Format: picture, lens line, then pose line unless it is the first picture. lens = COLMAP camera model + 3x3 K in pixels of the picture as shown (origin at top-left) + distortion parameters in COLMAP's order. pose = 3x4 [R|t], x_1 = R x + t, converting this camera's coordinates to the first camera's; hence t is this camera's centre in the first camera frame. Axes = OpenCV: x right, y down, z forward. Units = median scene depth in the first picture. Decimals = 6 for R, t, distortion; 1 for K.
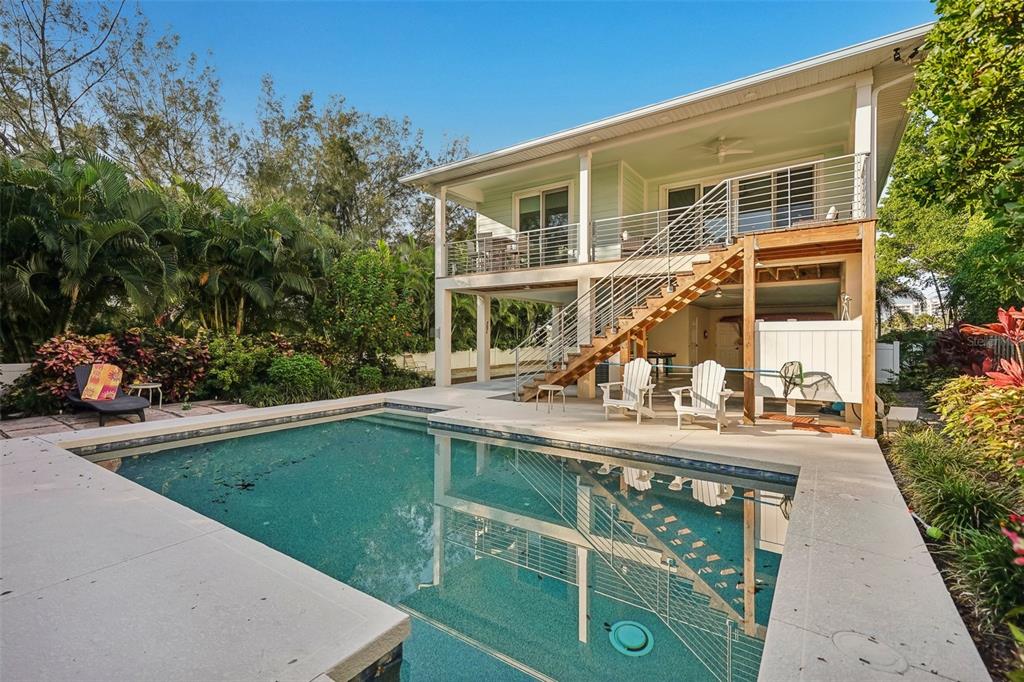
lens RADIAL K [[466.9, 0, 512.8], [0, 466.9, 337.8], [0, 0, 1]] dist [0.002771, 0.000924]
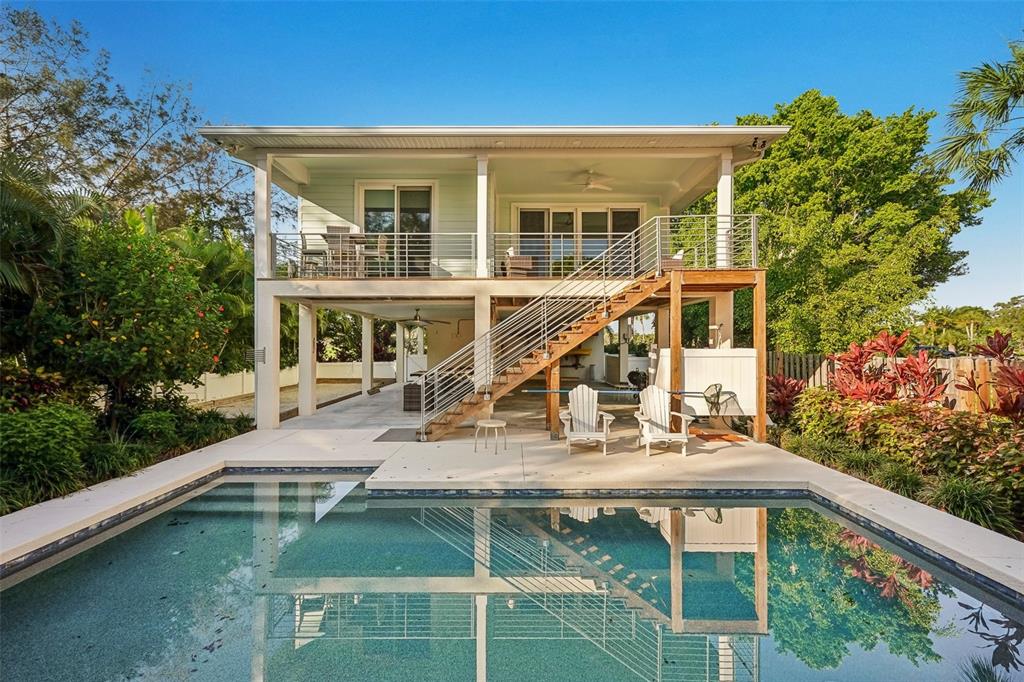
lens RADIAL K [[466.9, 0, 515.6], [0, 466.9, 342.2], [0, 0, 1]] dist [0.002771, 0.000924]
pose [[0.816241, -0.002349, 0.577707, -0.318746], [0.003466, 0.999994, -0.000831, -0.035674], [-0.577702, 0.002681, 0.816243, 0.228647]]
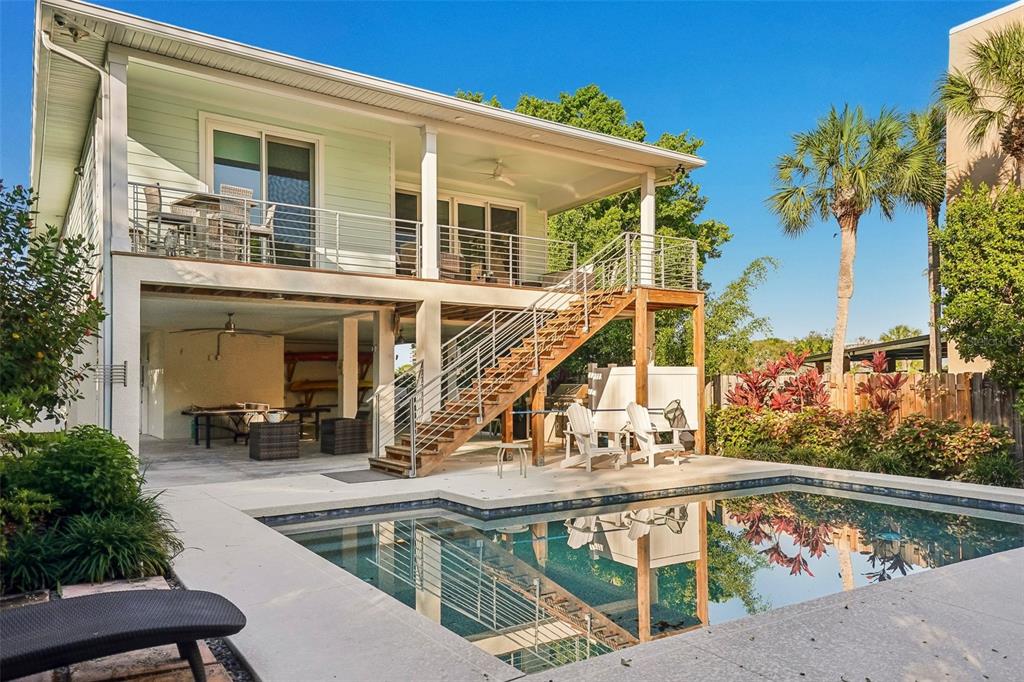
lens RADIAL K [[714.7, 0, 531.4], [0, 714.7, 370.8], [0, 0, 1]] dist [0.037728, 0.000546]
pose [[0.346327, 0.009032, 0.938070, -0.840604], [0.009300, 0.999871, -0.013061, -0.003050], [-0.938068, 0.013247, 0.346199, 0.476134]]
